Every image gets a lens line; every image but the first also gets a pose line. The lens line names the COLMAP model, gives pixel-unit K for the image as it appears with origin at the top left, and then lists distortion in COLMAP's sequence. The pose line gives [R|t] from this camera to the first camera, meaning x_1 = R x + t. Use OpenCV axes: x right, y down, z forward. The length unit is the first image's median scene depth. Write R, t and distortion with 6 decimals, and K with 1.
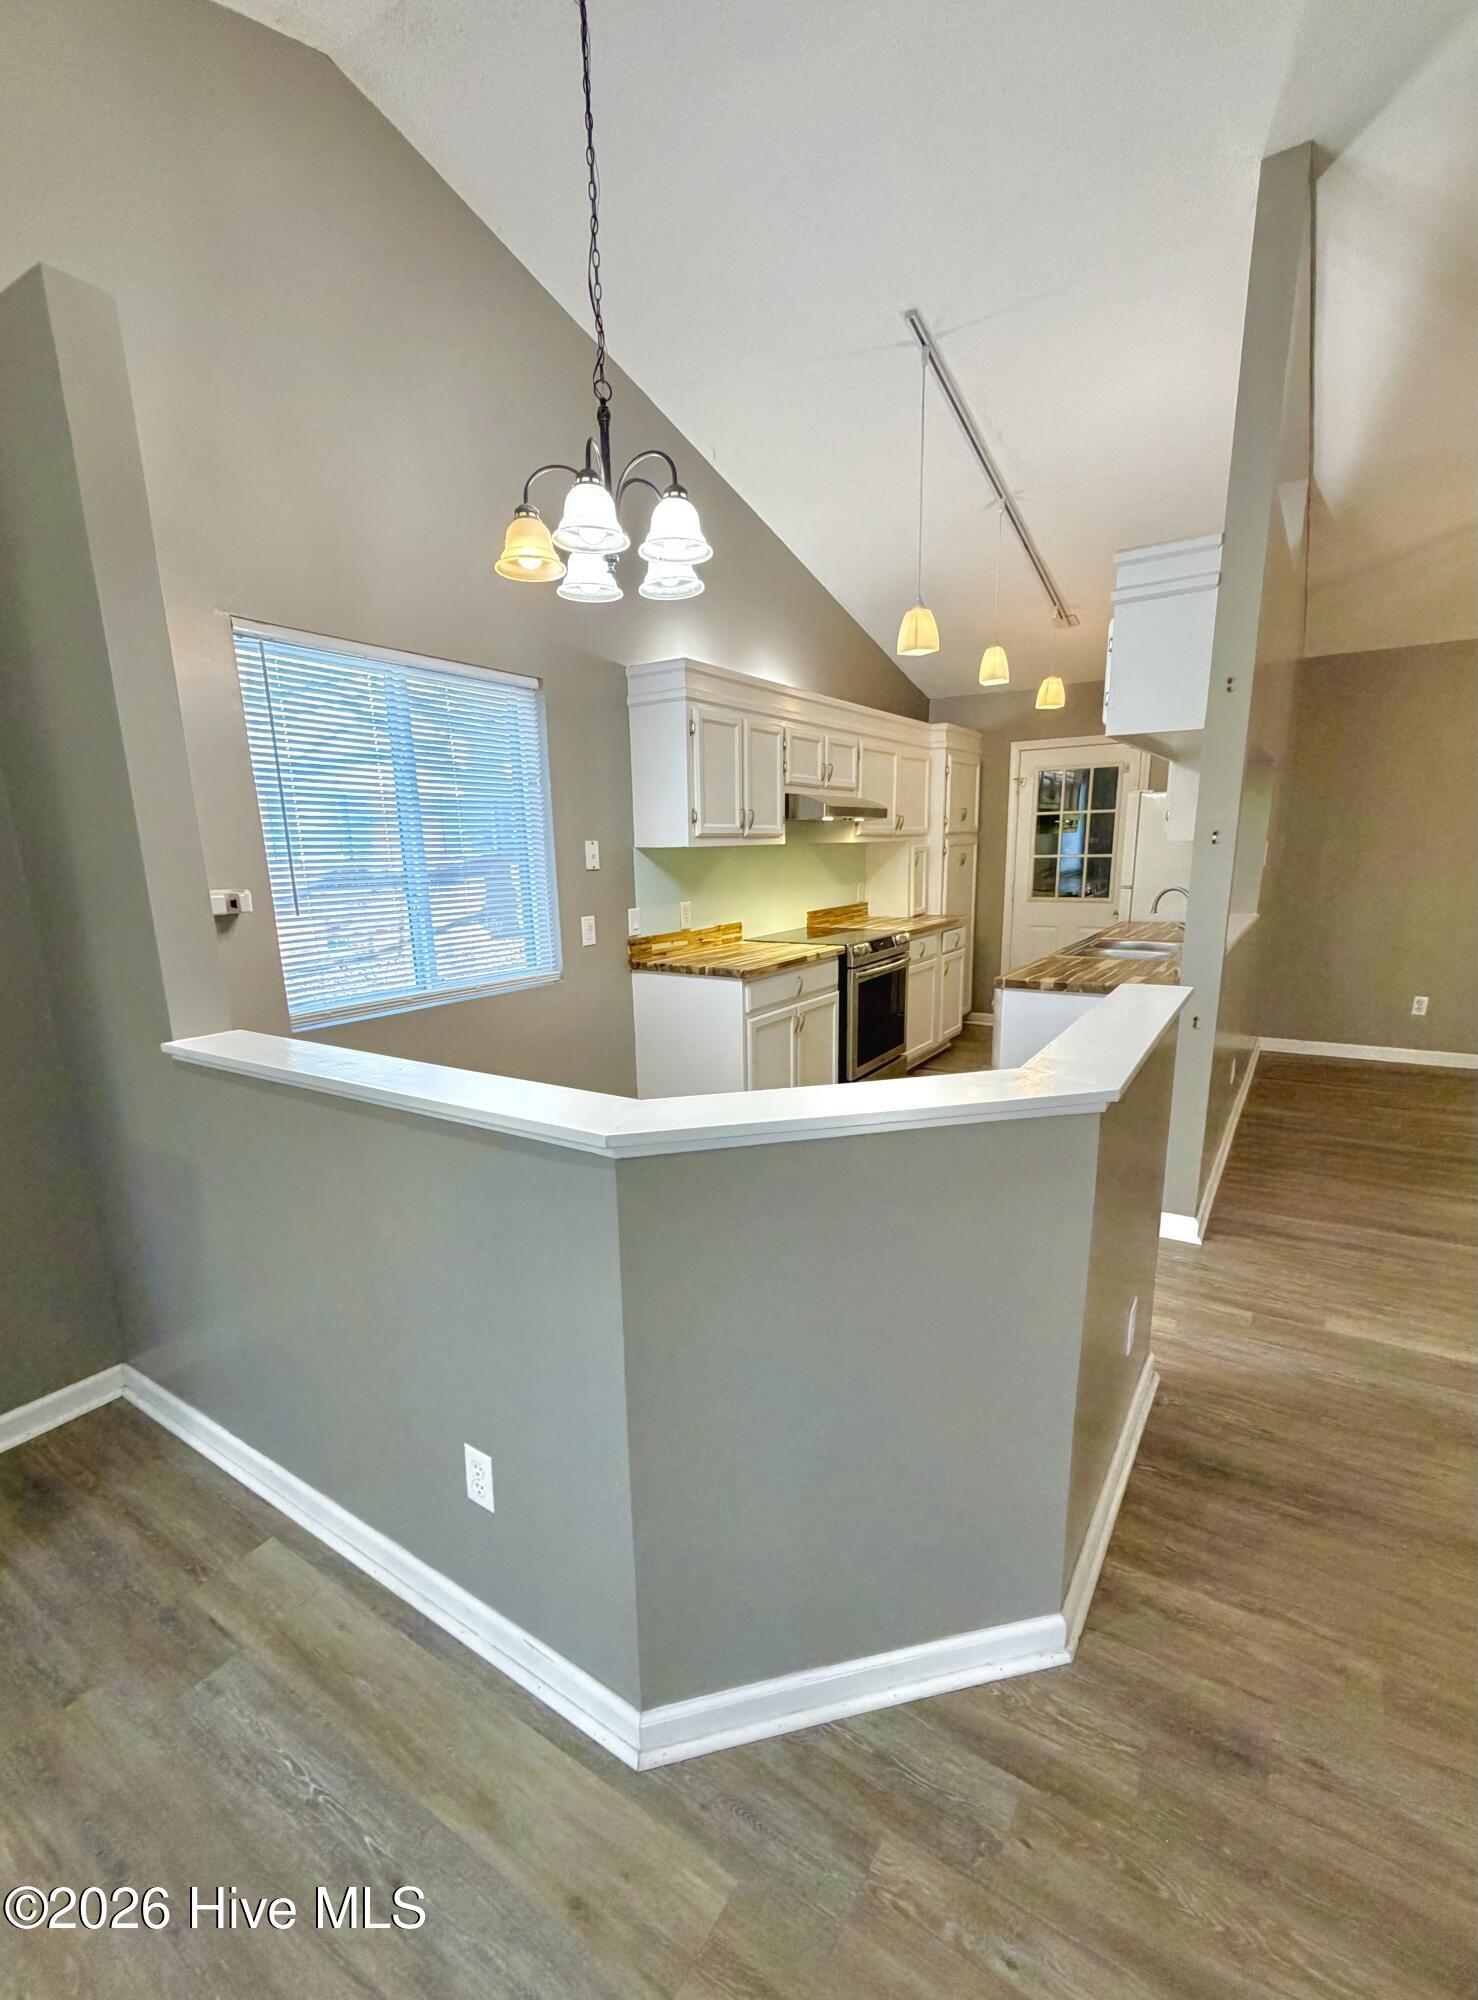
lens RADIAL K [[883.5, 0, 726.3], [0, 883.5, 1053.3], [0, 0, 1]] dist [-0.001301, 0.000060]
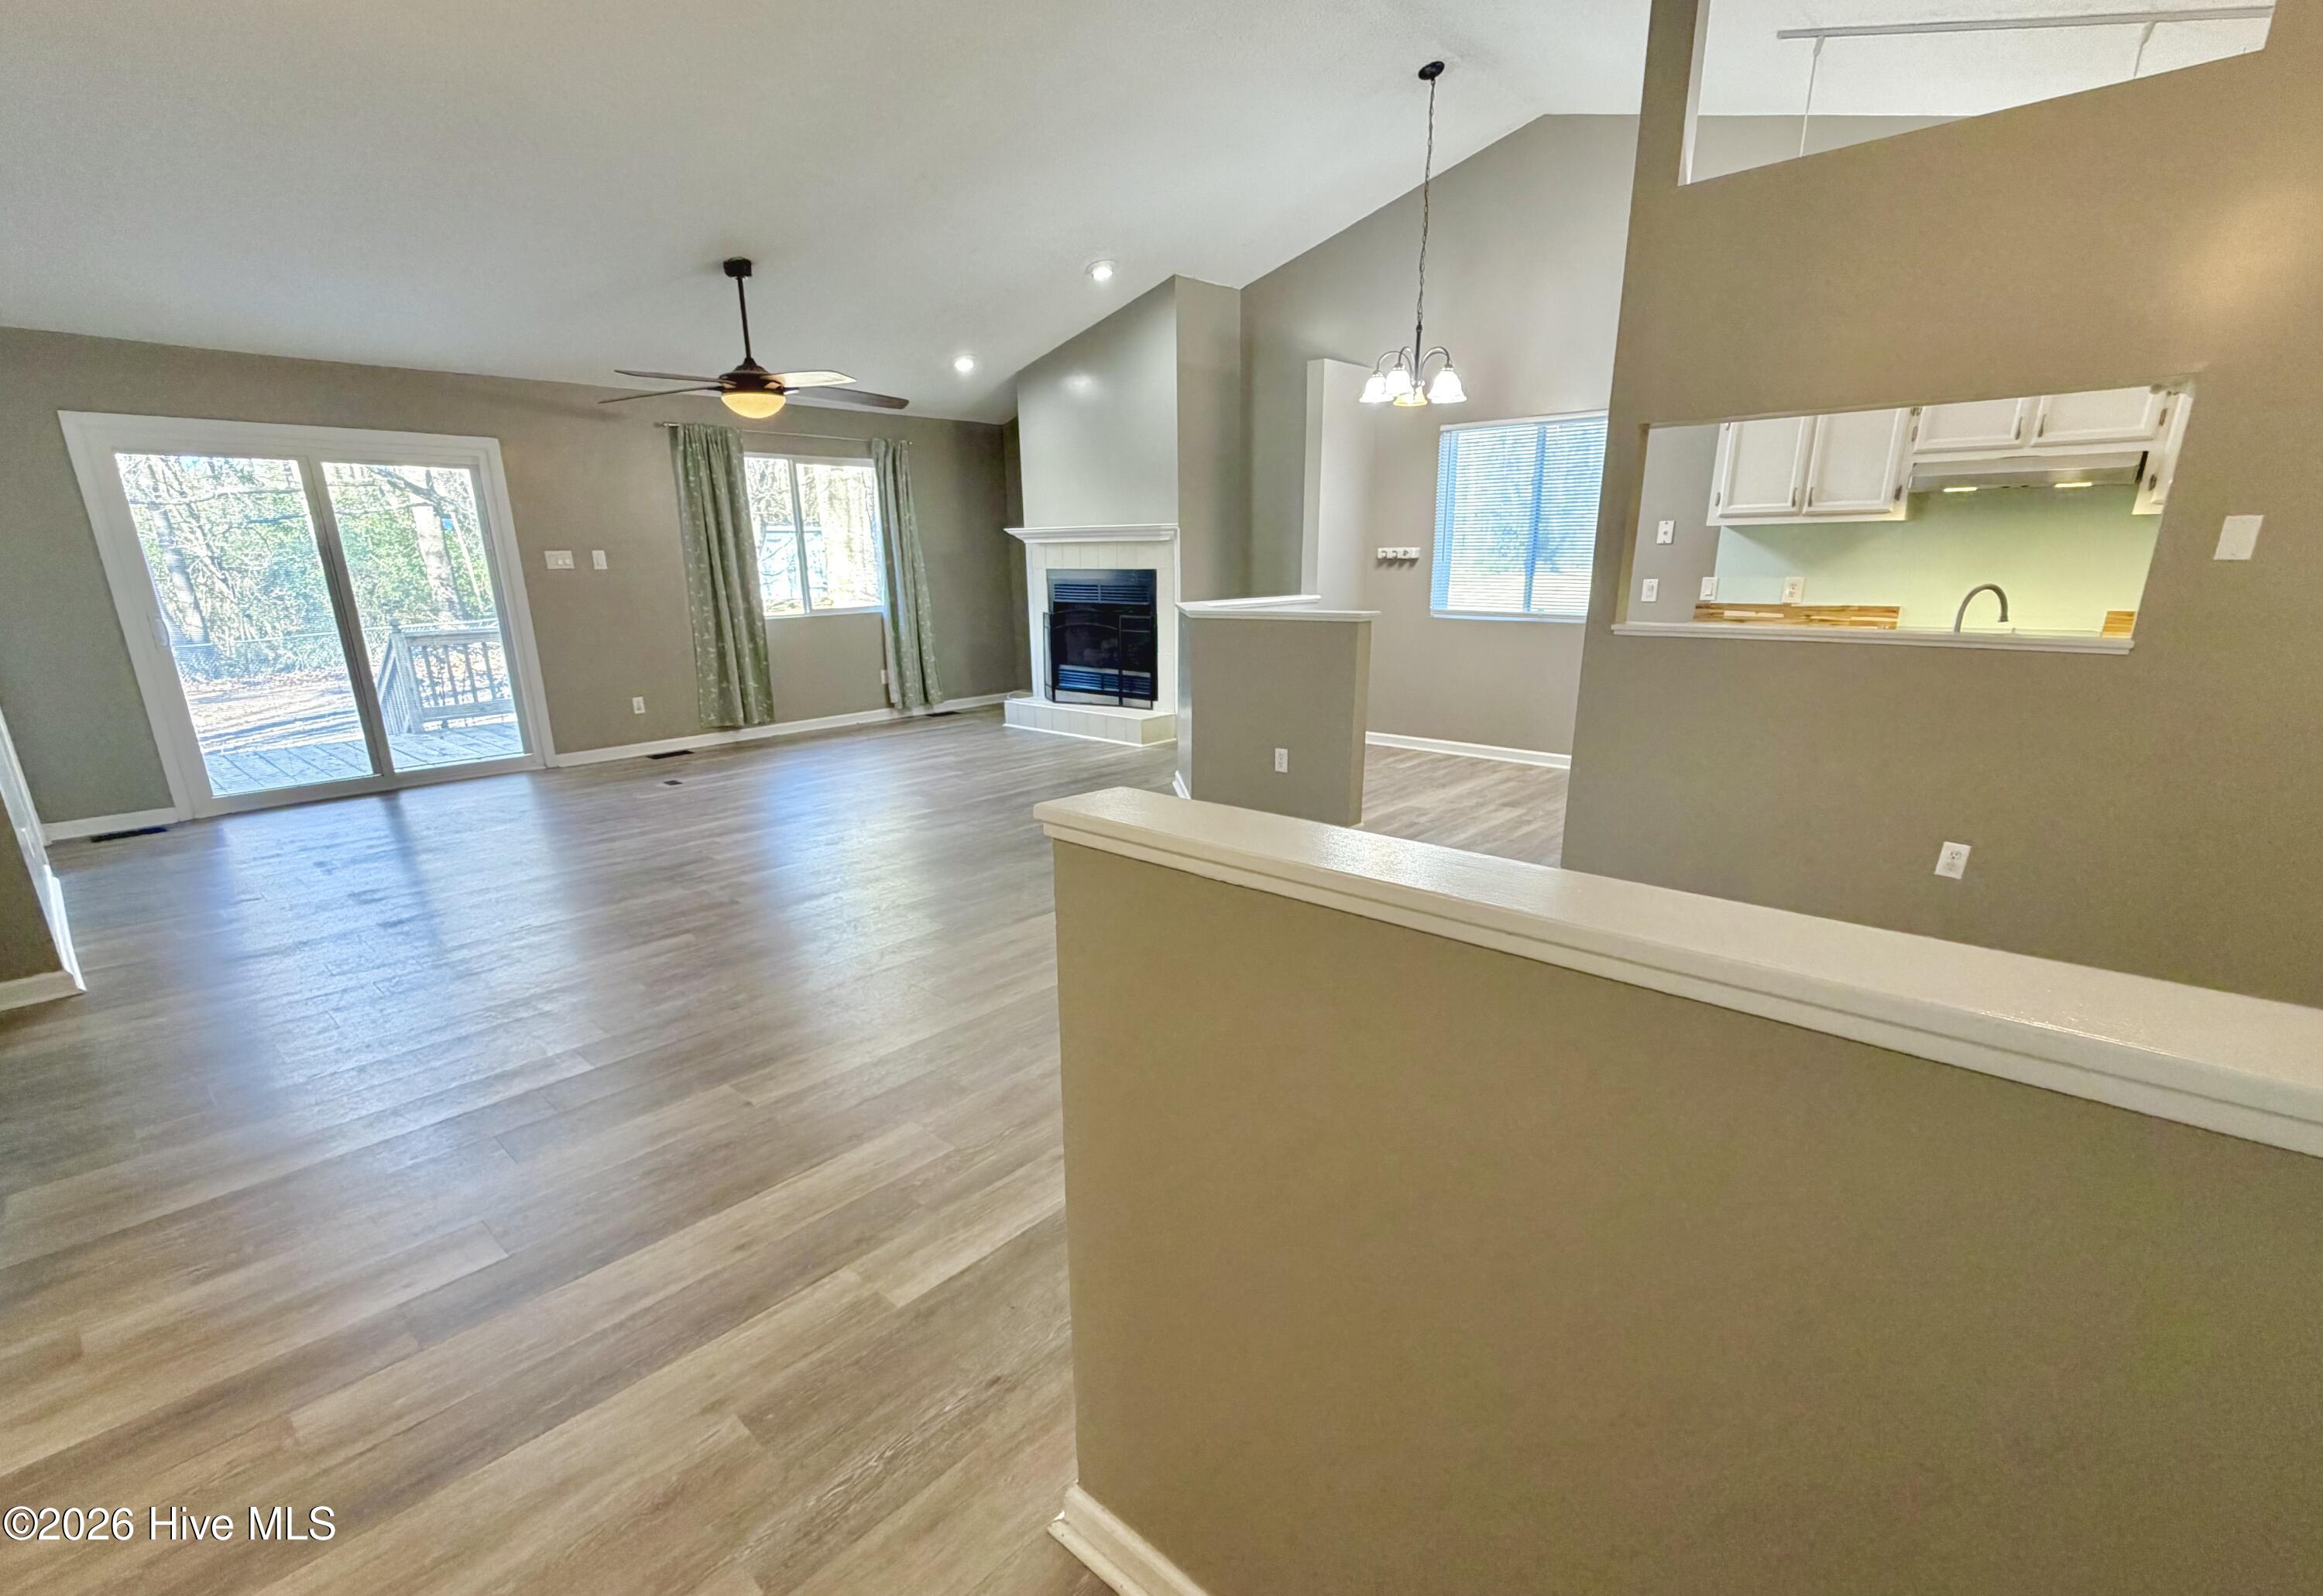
lens RADIAL K [[1018.9, 0, 1140.4], [0, 1018.9, 866.7], [0, 0, 1]] dist [0.000657, 0.000262]
pose [[-0.165374, 0.314685, -0.934679, 1.430584], [-0.209828, 0.914804, 0.345118, -0.117516], [0.963651, 0.253195, -0.085255, 0.460307]]
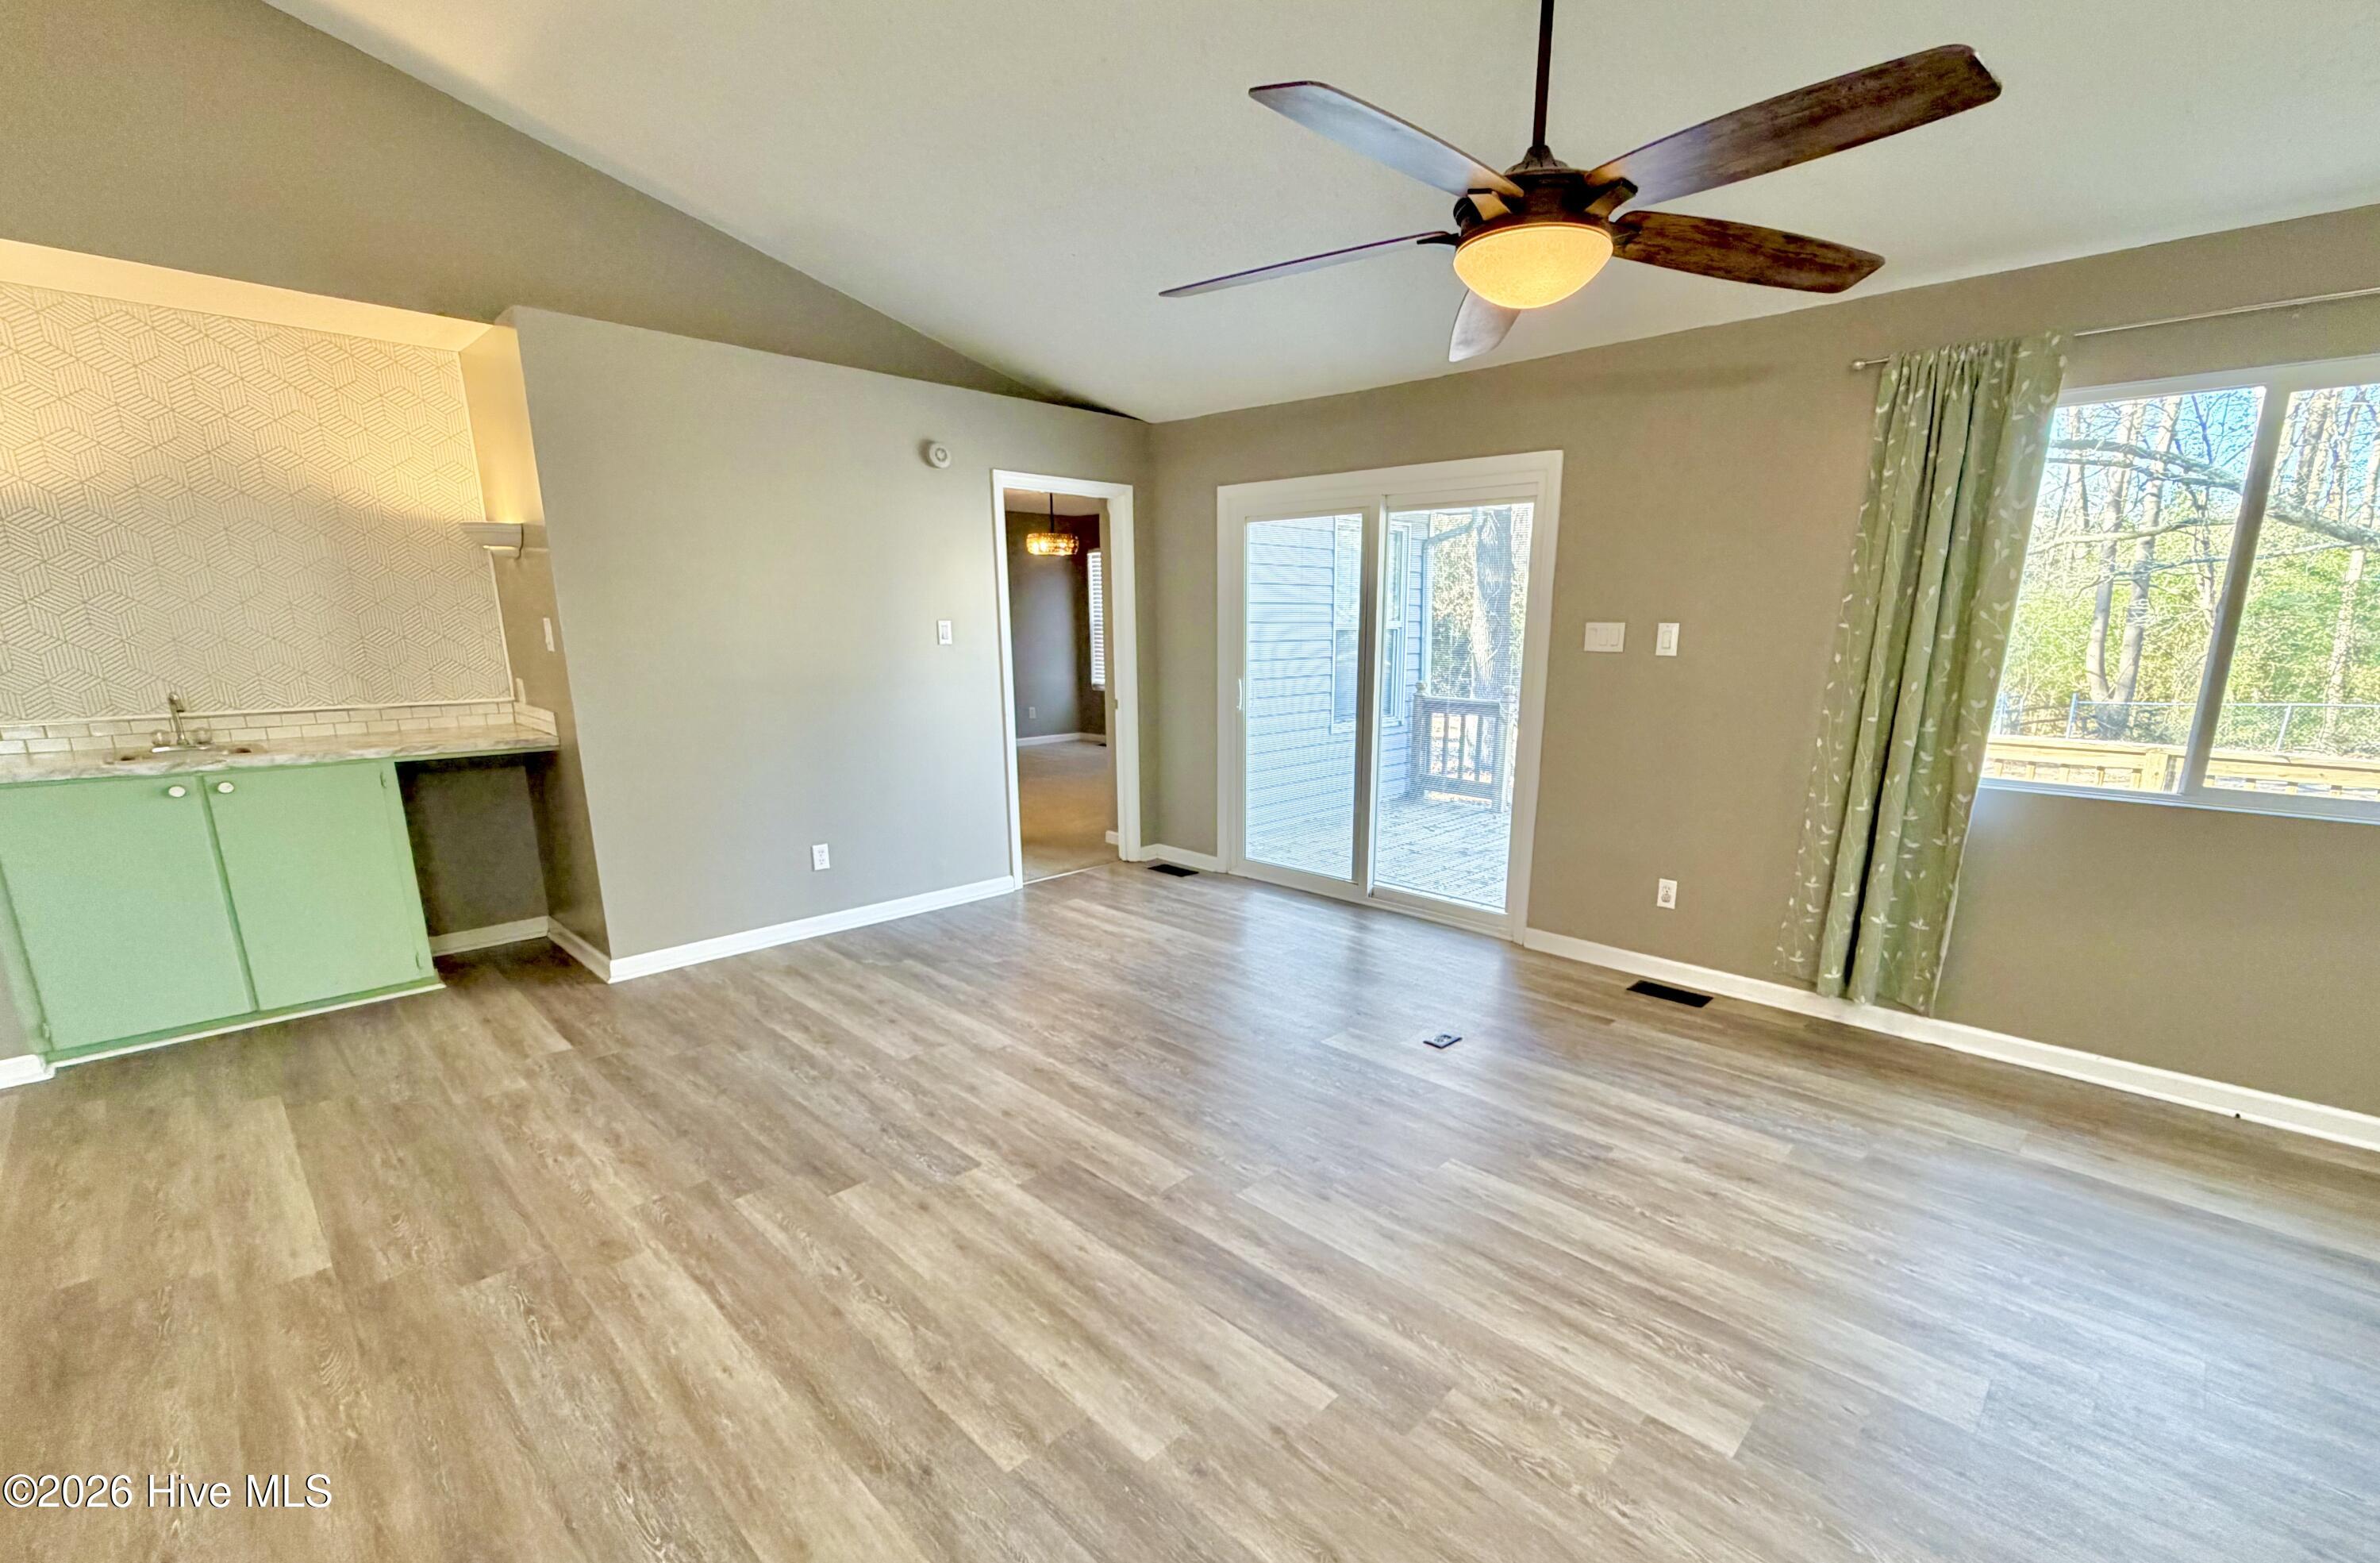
lens RADIAL K [[1001.1, 0, 1268.6], [0, 1001.1, 861.2], [0, 0, 1]] dist [-0.000725, -0.000127]
pose [[-0.988167, -0.019156, 0.152178, 0.053251], [0.052038, 0.891449, 0.450122, -0.069102], [-0.144281, 0.452715, -0.879904, 0.300347]]
